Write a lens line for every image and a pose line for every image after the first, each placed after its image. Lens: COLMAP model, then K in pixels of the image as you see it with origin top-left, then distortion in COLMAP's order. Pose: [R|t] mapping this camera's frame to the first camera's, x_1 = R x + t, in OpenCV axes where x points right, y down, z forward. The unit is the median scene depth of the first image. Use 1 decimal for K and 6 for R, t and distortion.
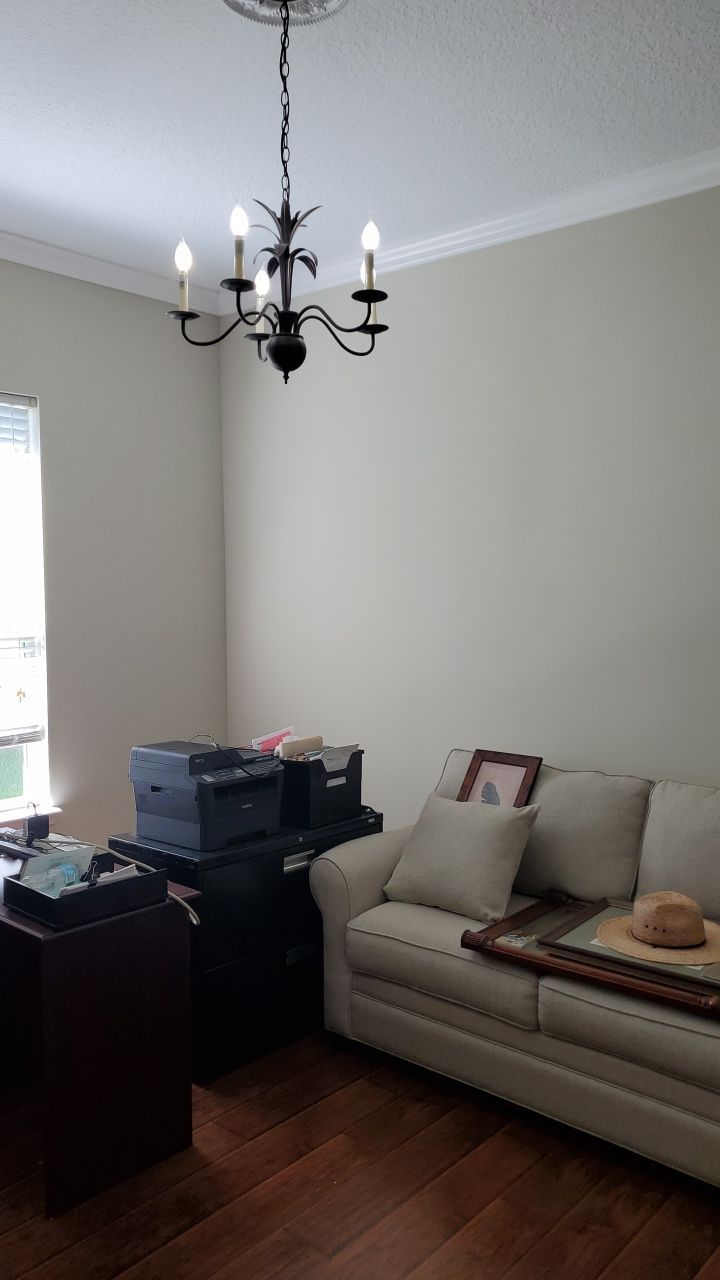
lens RADIAL K [[1015.8, 0, 315.1], [0, 1015.8, 583.4], [0, 0, 1]] dist [0.088448, 0.001061]
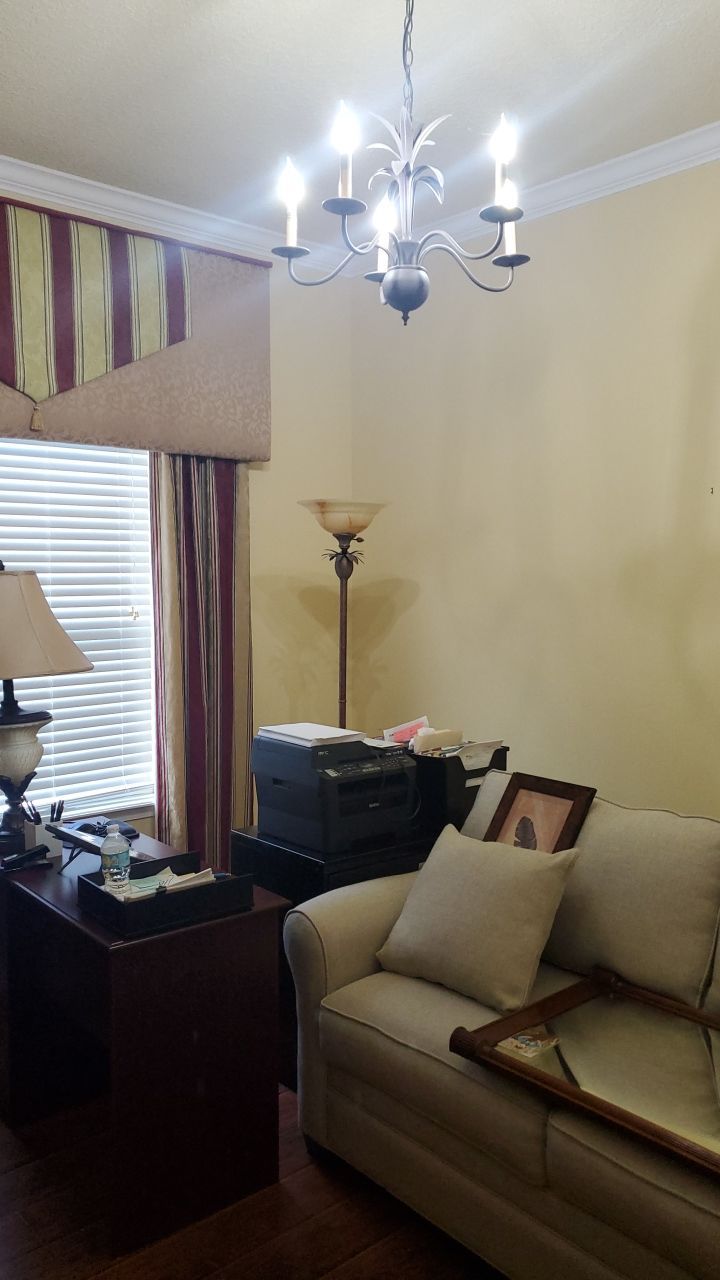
lens RADIAL K [[1045.6, 0, 359.4], [0, 1045.6, 602.2], [0, 0, 1]] dist [-0.088600, 0.381034]
pose [[0.987547, 0.008318, -0.157103, 0.166996], [-0.002524, 0.999310, 0.037046, 0.014774], [0.157303, -0.036188, 0.986887, 0.253430]]
